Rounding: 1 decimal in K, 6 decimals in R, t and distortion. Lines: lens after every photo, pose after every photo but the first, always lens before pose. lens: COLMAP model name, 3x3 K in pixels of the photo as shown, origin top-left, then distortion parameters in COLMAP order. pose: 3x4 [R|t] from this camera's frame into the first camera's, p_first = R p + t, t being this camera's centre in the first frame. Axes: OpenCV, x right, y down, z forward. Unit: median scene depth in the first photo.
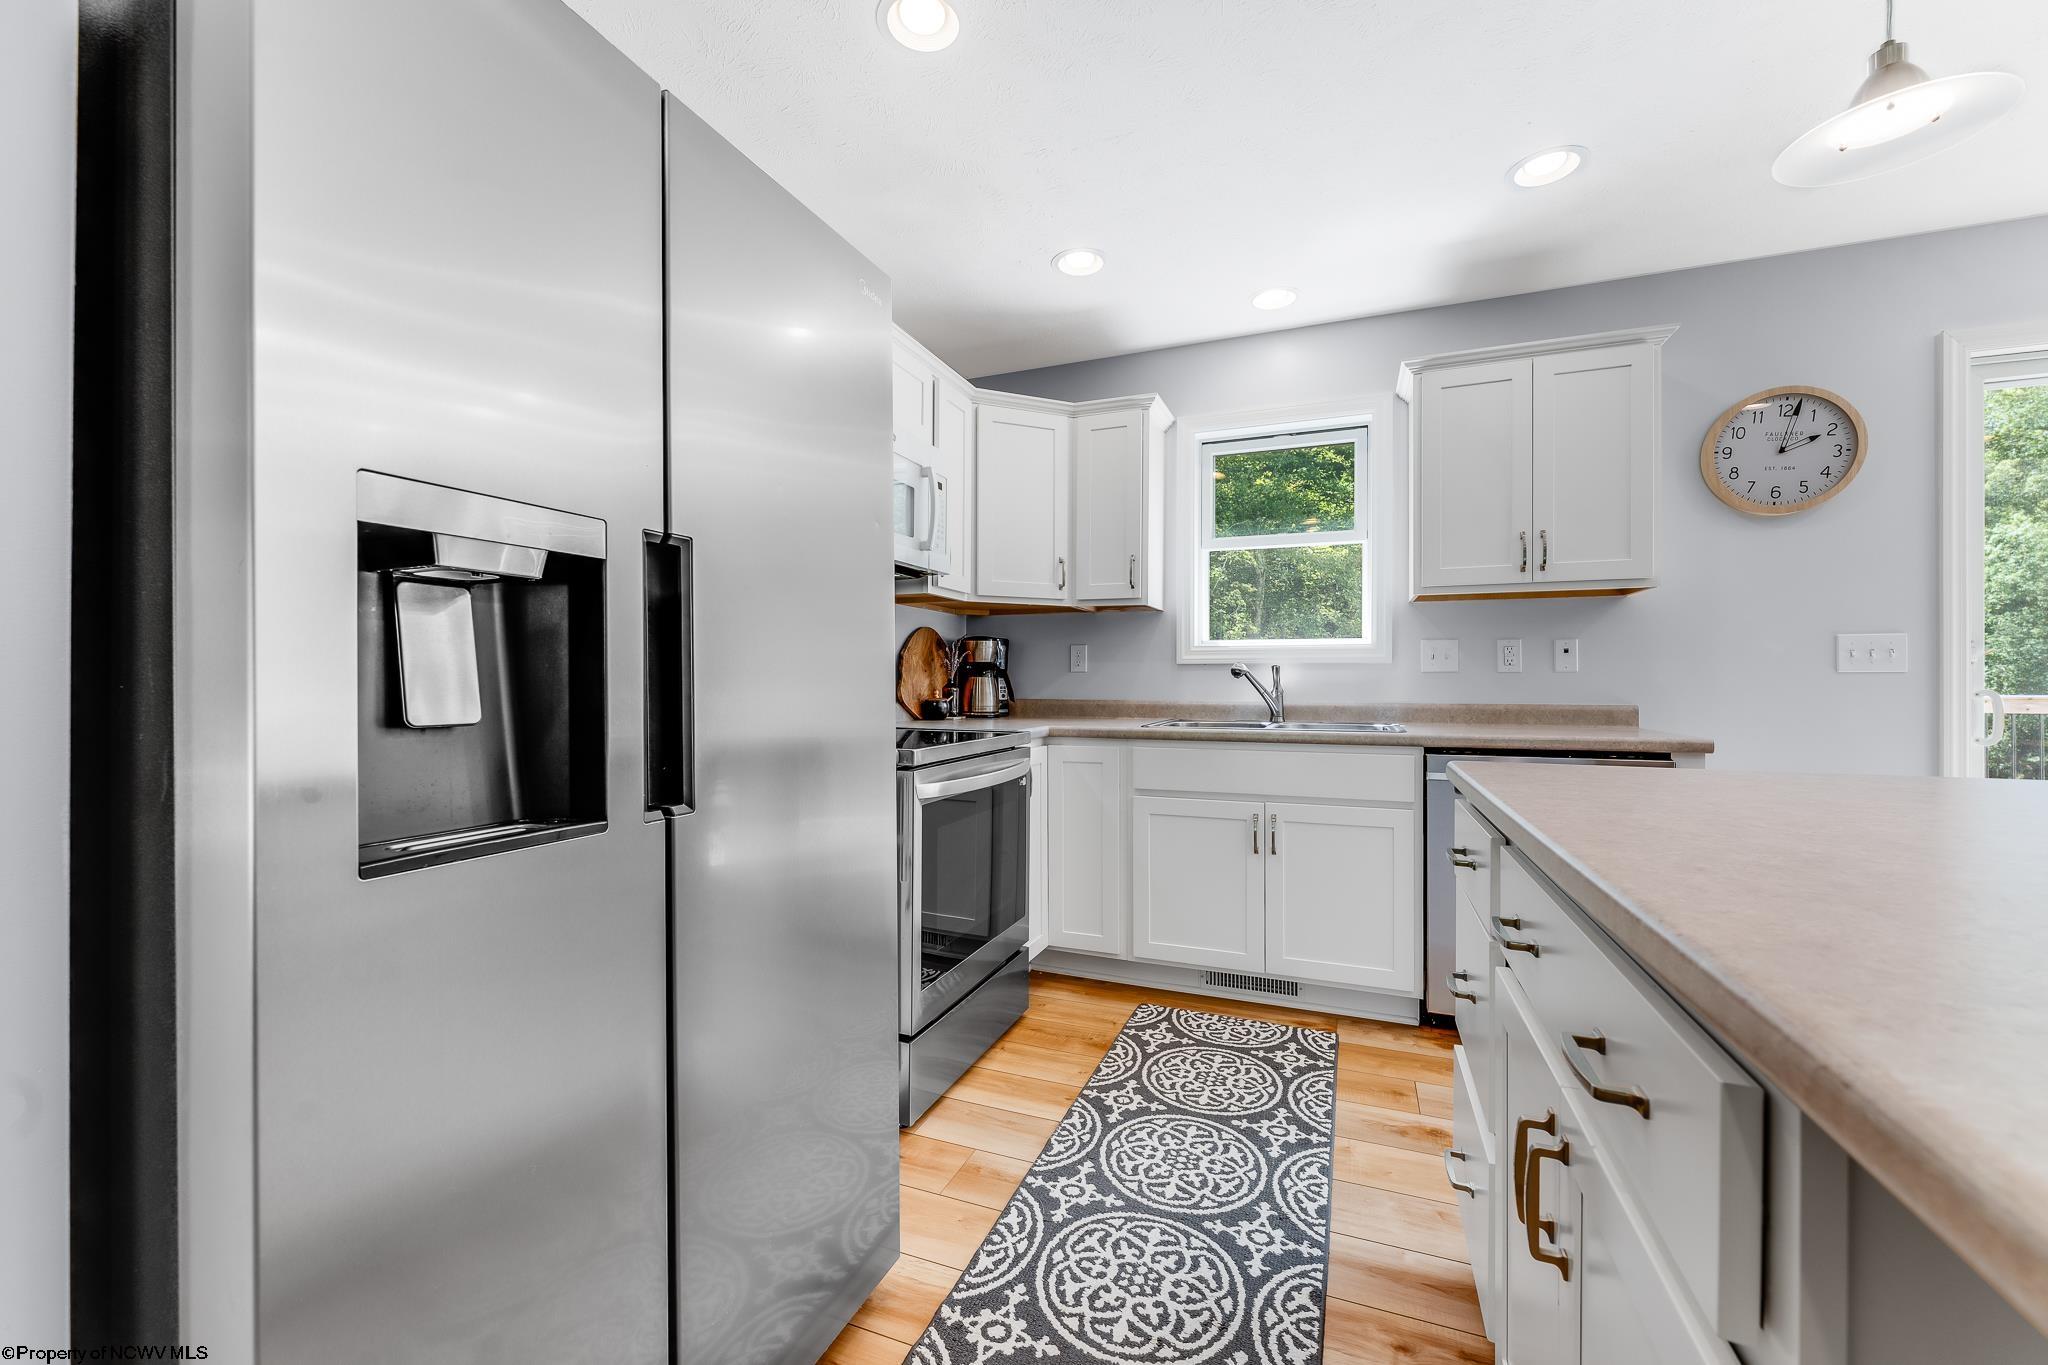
lens RADIAL K [[811.9, 0, 1018.5], [0, 811.9, 681.4], [0, 0, 1]] dist [-0.001401, -0.000178]
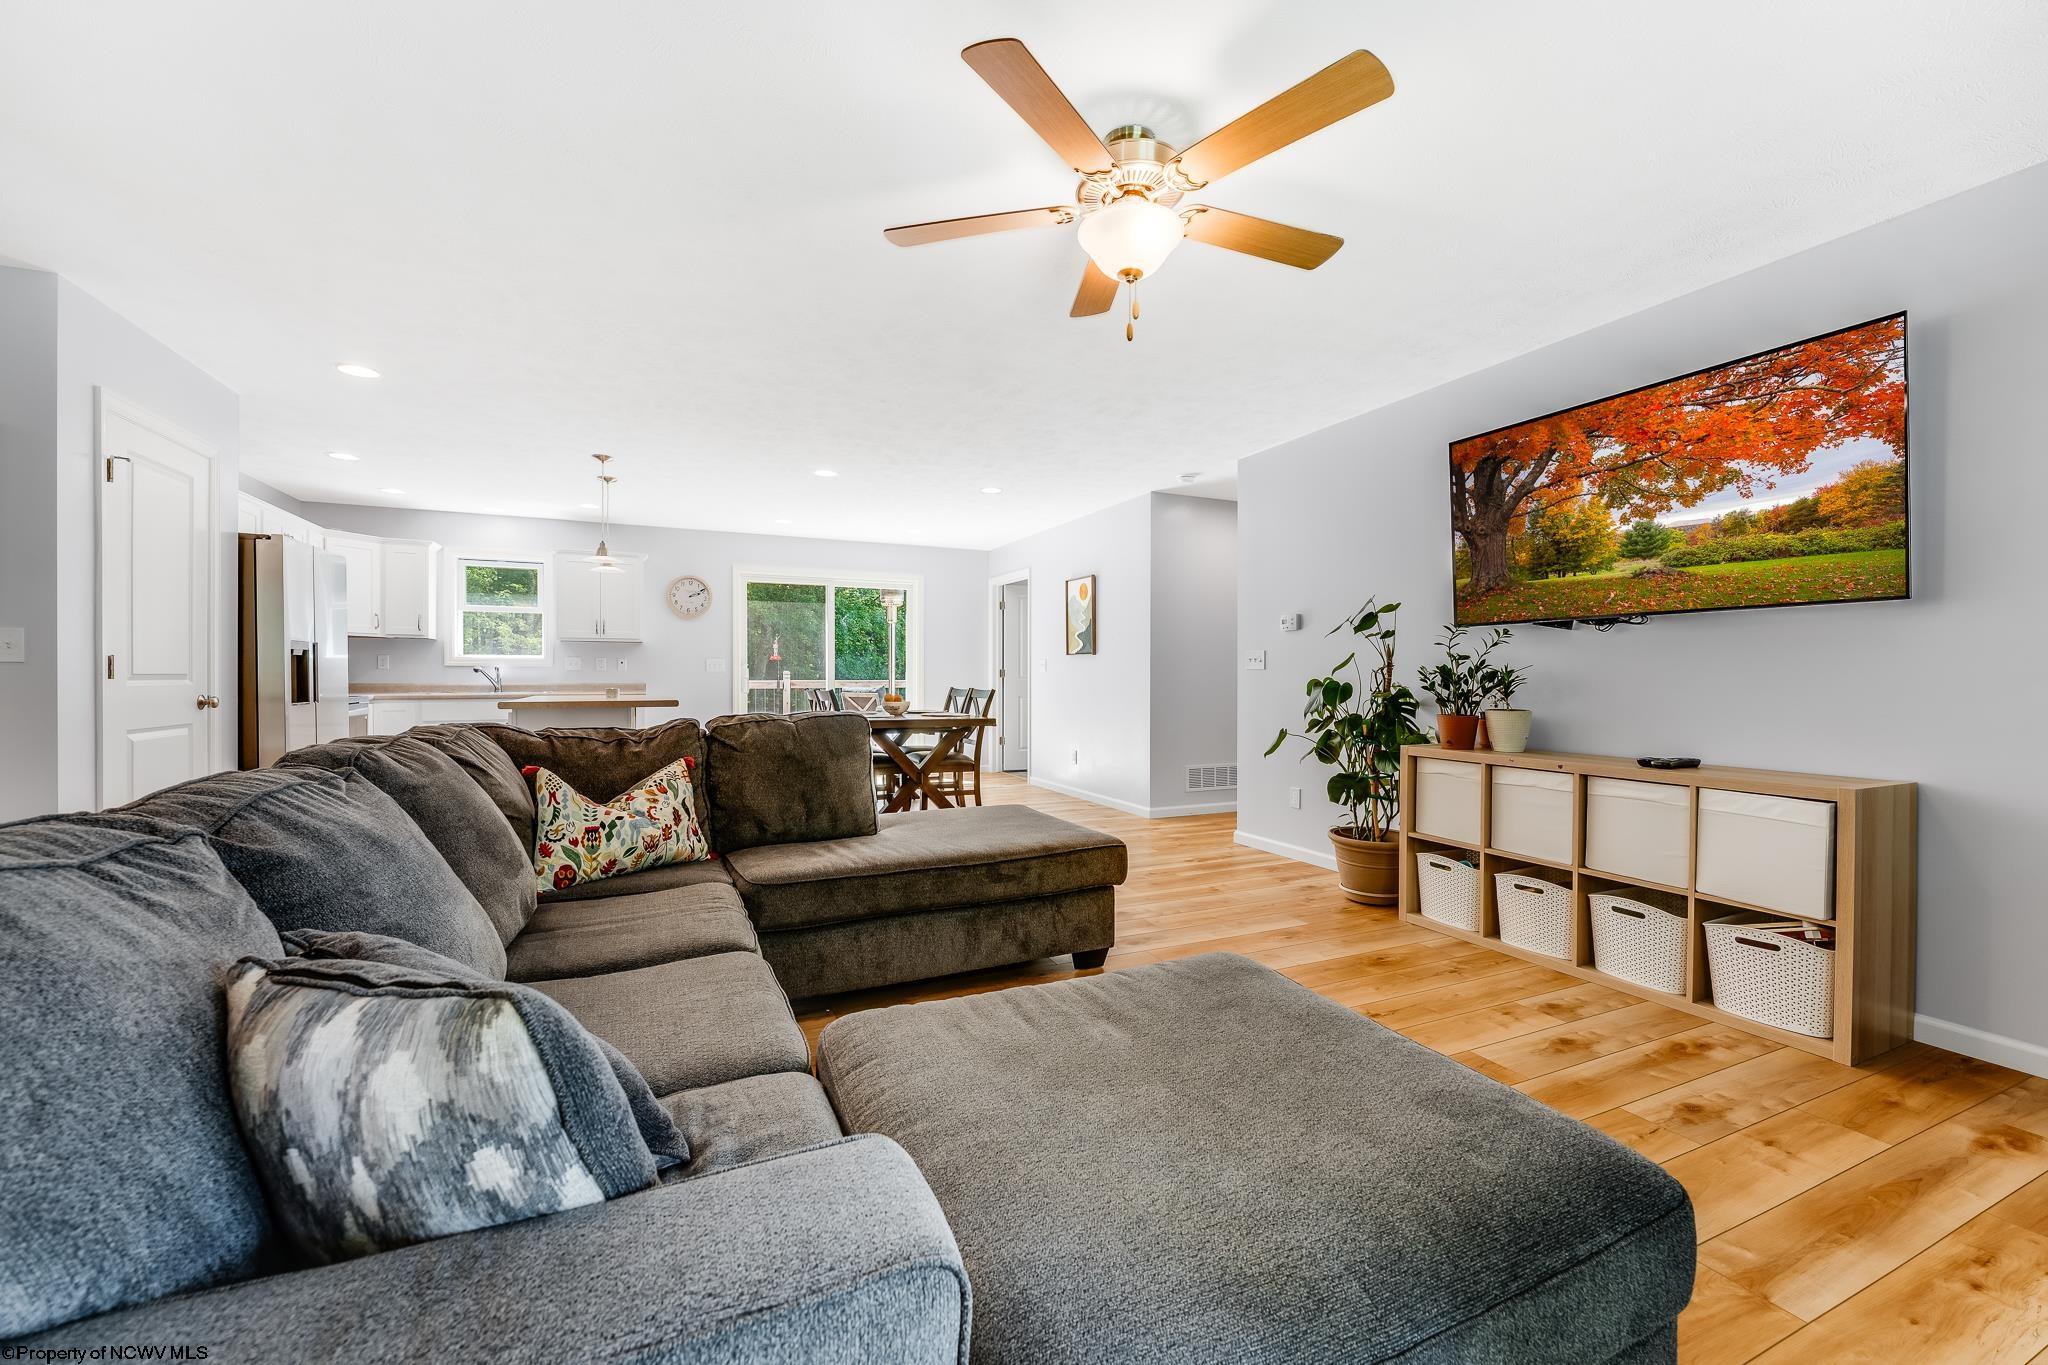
lens RADIAL K [[811.9, 0, 1020.1], [0, 811.9, 685.9], [0, 0, 1]] dist [-0.001401, -0.000178]
pose [[0.686493, -0.009873, 0.727069, -0.369391], [-0.001267, 0.999890, 0.014773, -0.003336], [-0.727135, -0.011063, 0.686405, -1.819967]]
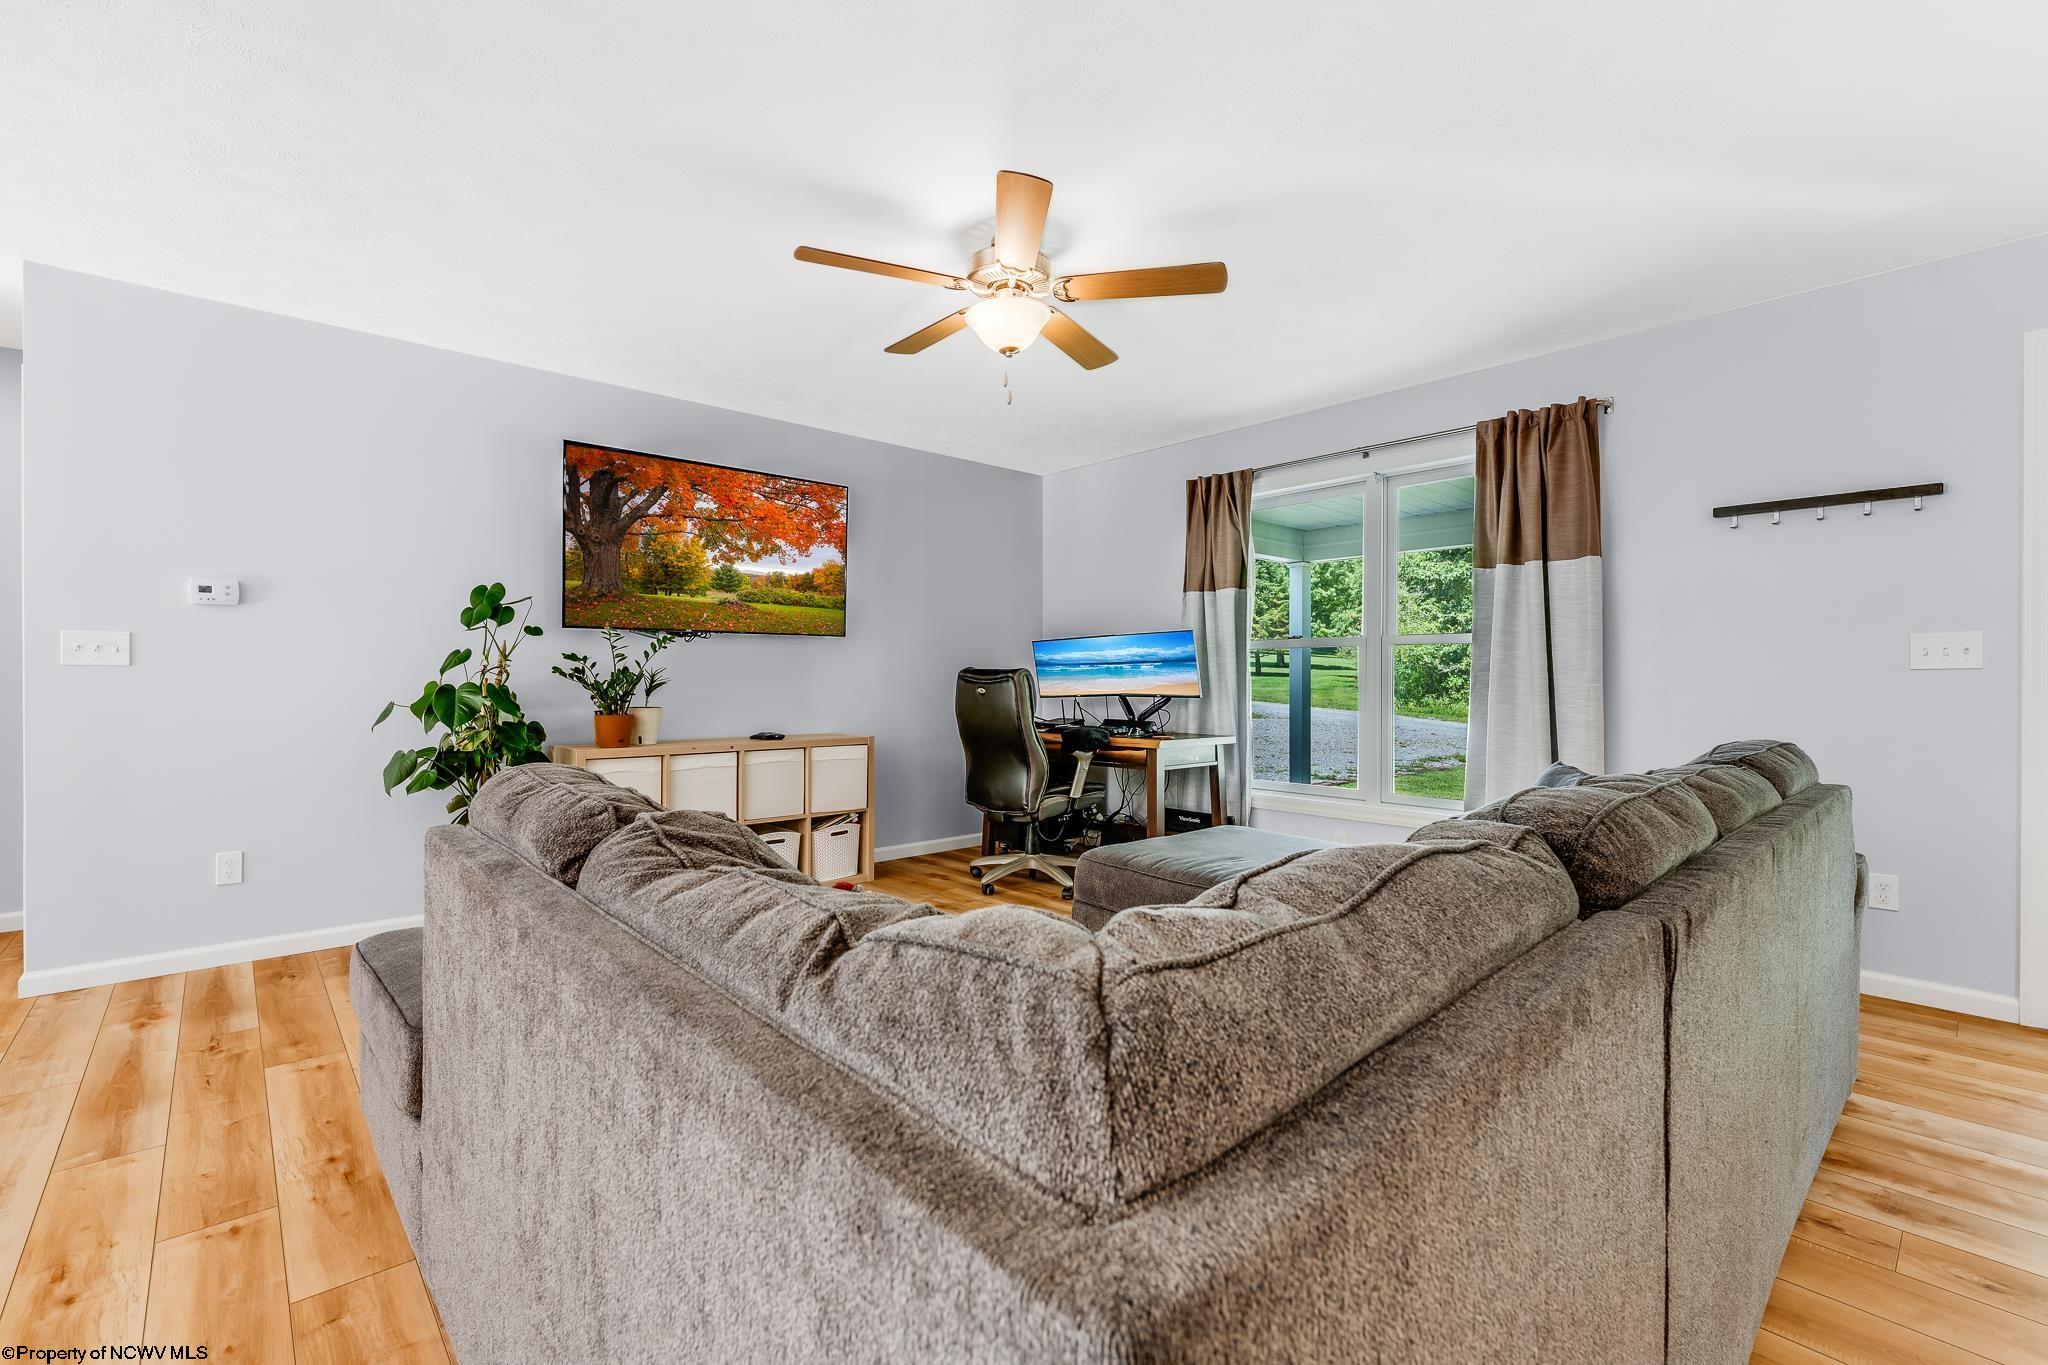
lens RADIAL K [[887.9, 0, 1015.3], [0, 887.9, 680.8], [0, 0, 1]] dist [-0.006697, 0.002243]
pose [[-0.899471, -0.003118, 0.436969, -0.191652], [-0.002175, 0.999994, 0.002659, -0.000749], [-0.436975, 0.001441, -0.899473, -0.440792]]
